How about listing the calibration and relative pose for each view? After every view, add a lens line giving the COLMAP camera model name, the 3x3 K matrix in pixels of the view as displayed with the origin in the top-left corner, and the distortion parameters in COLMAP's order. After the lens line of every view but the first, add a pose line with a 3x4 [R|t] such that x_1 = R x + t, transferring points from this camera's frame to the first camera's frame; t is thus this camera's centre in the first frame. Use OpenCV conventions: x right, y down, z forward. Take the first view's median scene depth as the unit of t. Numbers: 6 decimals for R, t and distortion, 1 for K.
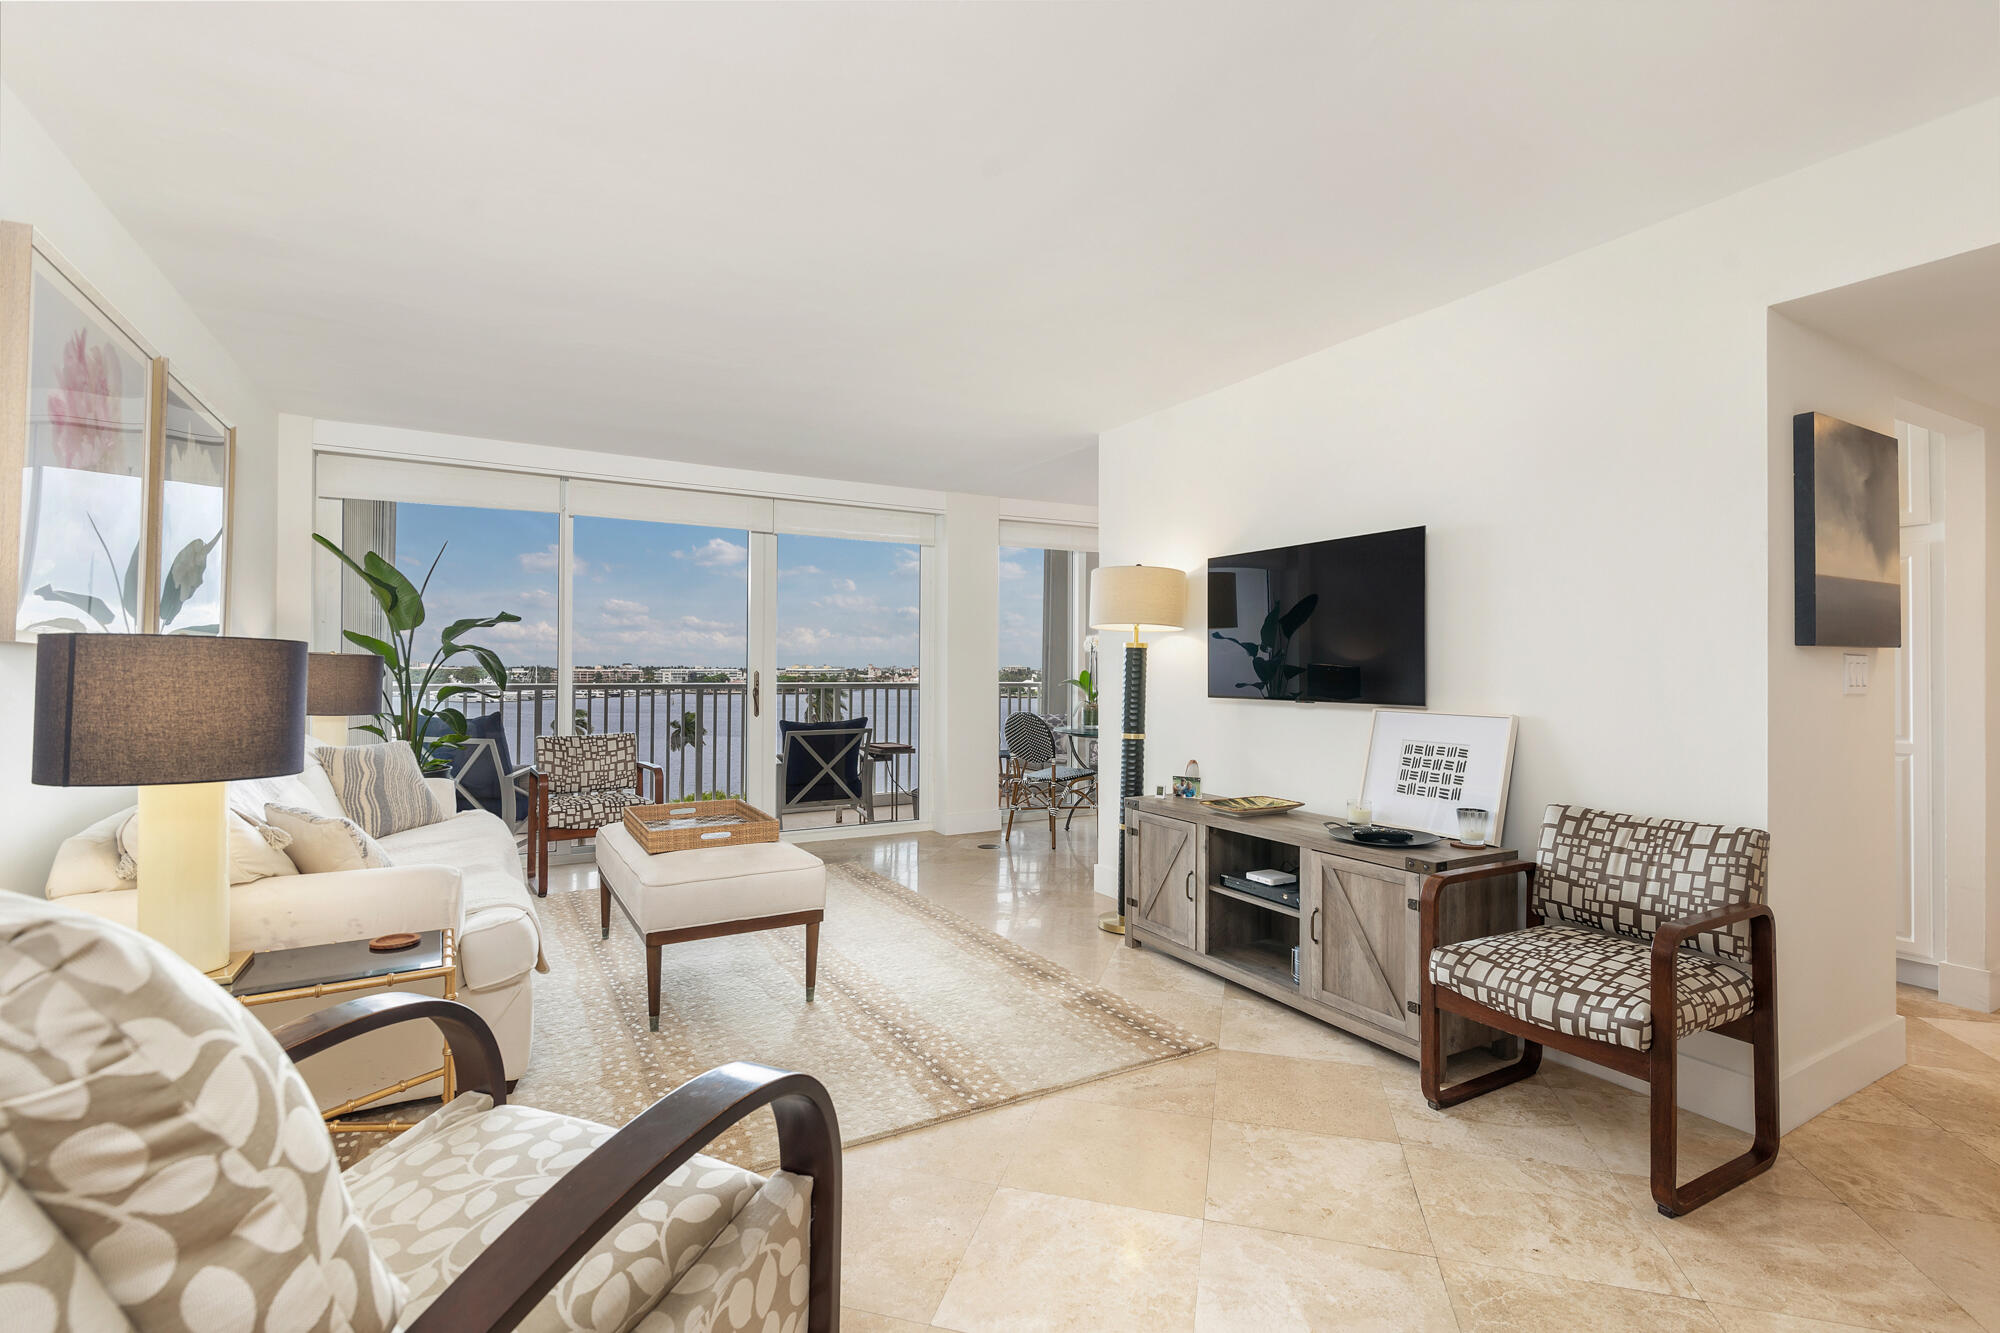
lens RADIAL K [[901.1, 0, 1000.0], [0, 901.1, 666.5], [0, 0, 1]] dist [0.001139, 0.000267]
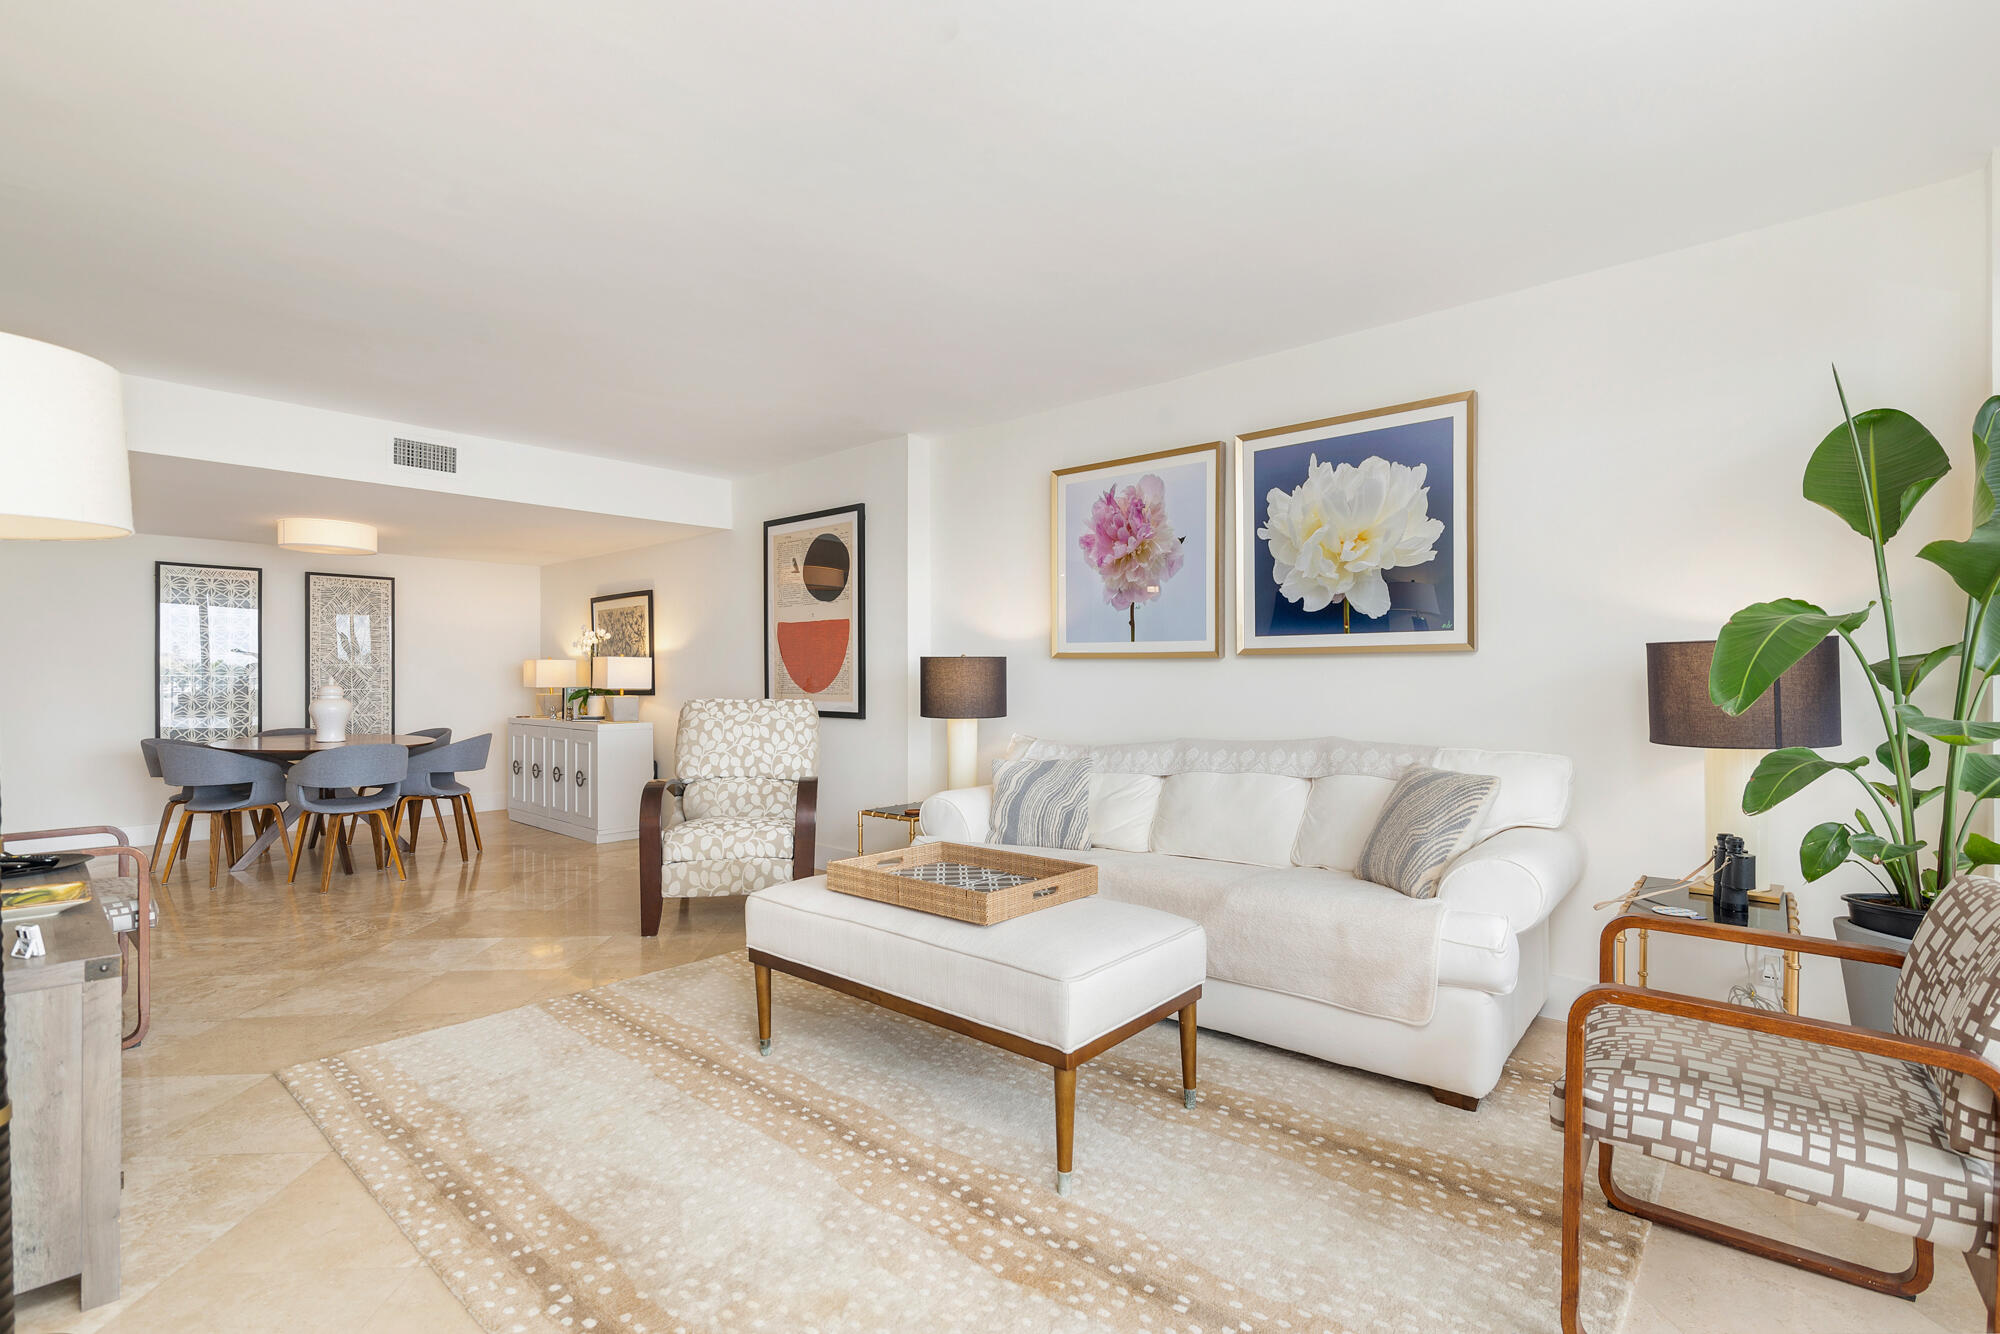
lens RADIAL K [[901.1, 0, 1000.0], [0, 901.1, 667.0], [0, 0, 1]] dist [0.001139, 0.000267]
pose [[-0.946659, -0.005716, -0.322187, -0.232952], [-0.000990, 0.999890, -0.014831, 0.027707], [0.322236, -0.013721, -0.946560, 3.038902]]
